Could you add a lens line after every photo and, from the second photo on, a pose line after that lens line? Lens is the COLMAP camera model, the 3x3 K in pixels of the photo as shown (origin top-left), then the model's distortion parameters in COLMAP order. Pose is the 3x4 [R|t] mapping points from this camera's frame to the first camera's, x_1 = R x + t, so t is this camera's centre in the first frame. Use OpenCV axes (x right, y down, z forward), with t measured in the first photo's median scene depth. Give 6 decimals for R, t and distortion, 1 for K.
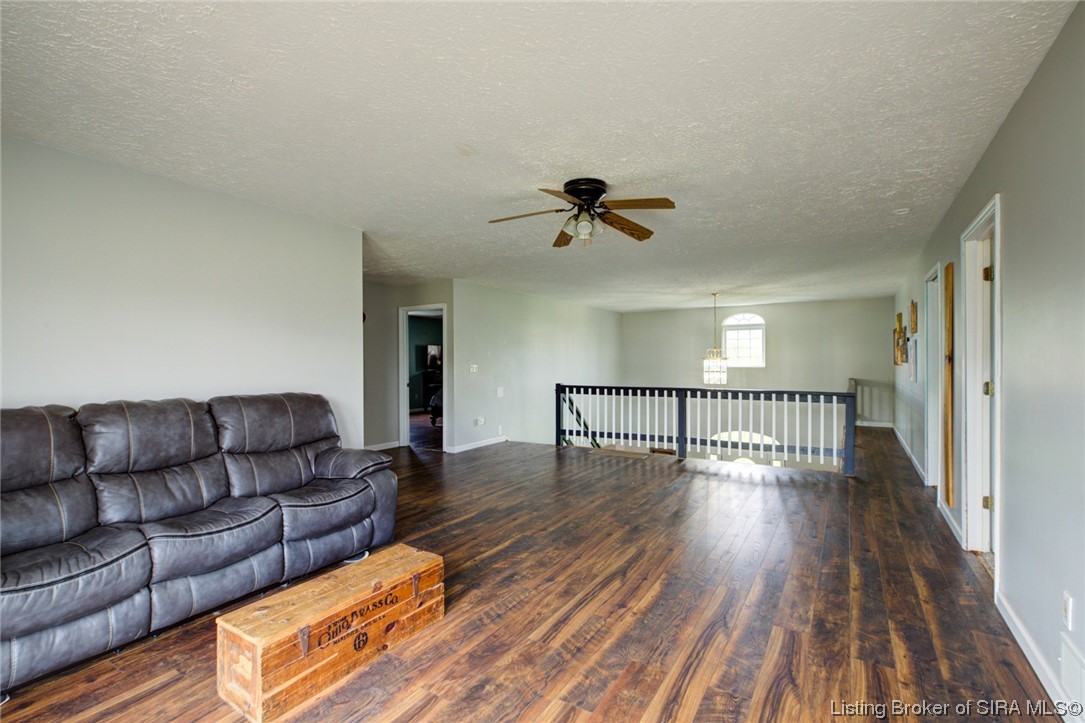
lens RADIAL K [[498.4, 0, 543.5], [0, 498.4, 362.4], [0, 0, 1]] dist [-0.011203, 0.003641]
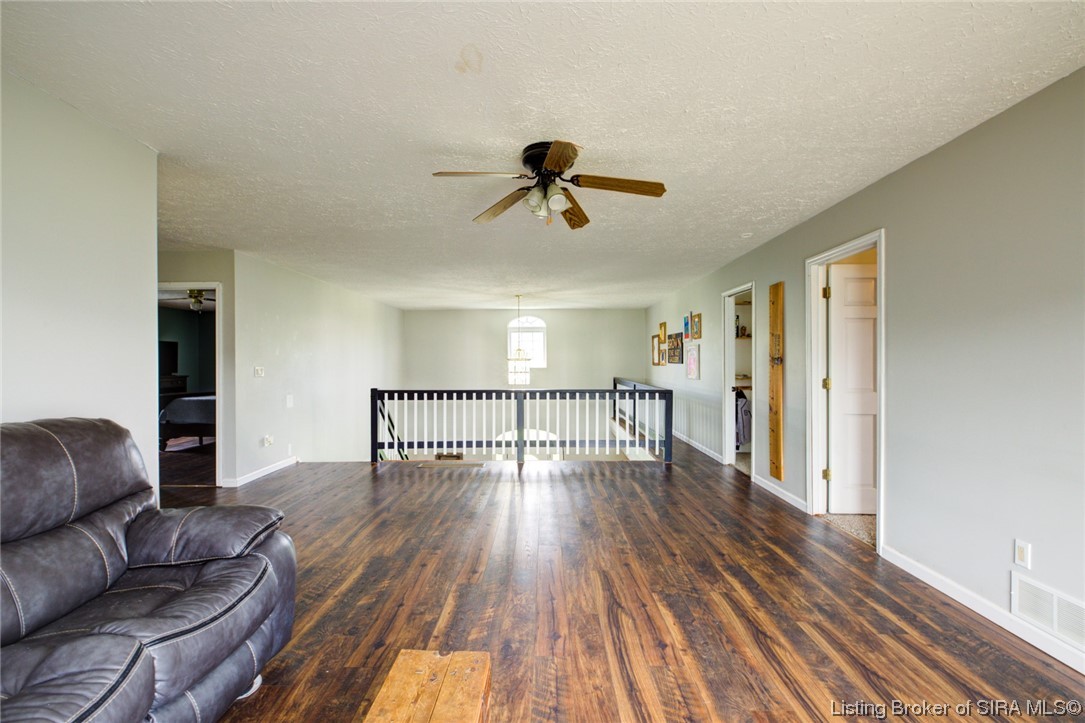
lens RADIAL K [[498.4, 0, 545.0], [0, 498.4, 359.8], [0, 0, 1]] dist [-0.011203, 0.003641]
pose [[0.853331, 0.003860, 0.521355, -0.339427], [0.000793, 0.999962, -0.008701, 0.002798], [-0.521368, 0.007839, 0.853296, 0.270184]]
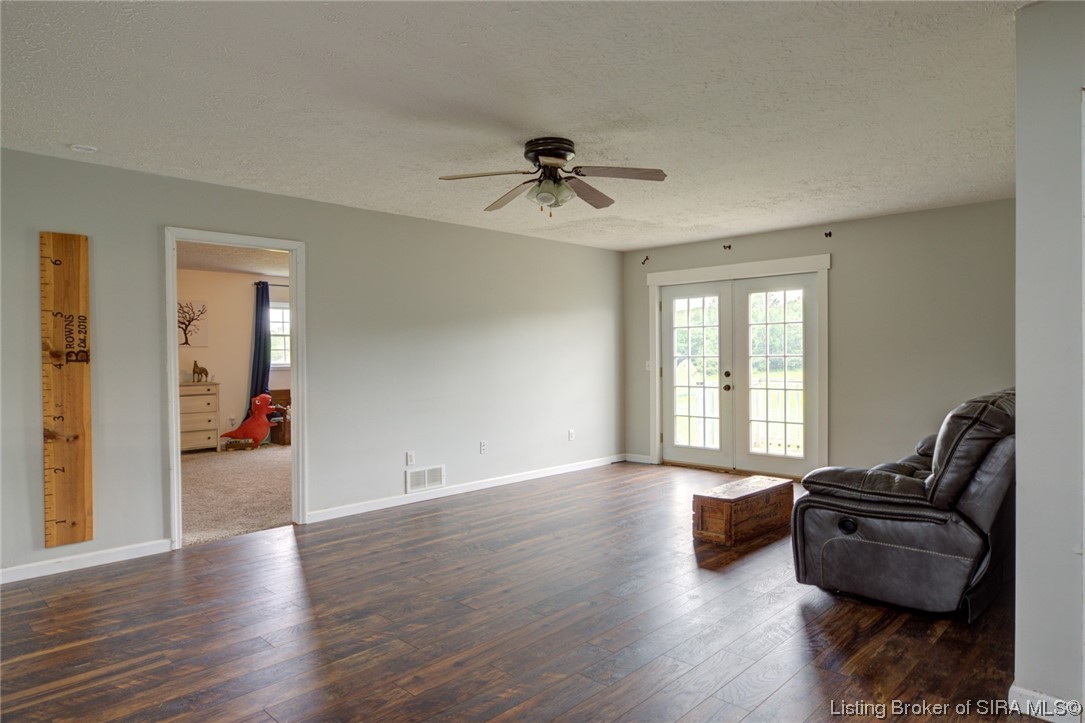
lens RADIAL K [[649.3, 0, 537.7], [0, 649.3, 359.8], [0, 0, 1]] dist [-0.020776, -0.000101]
pose [[-0.973807, 0.010159, 0.227150, -0.135344], [0.012556, 0.999880, 0.009108, -0.000243], [-0.227030, 0.011722, -0.973817, 1.965509]]
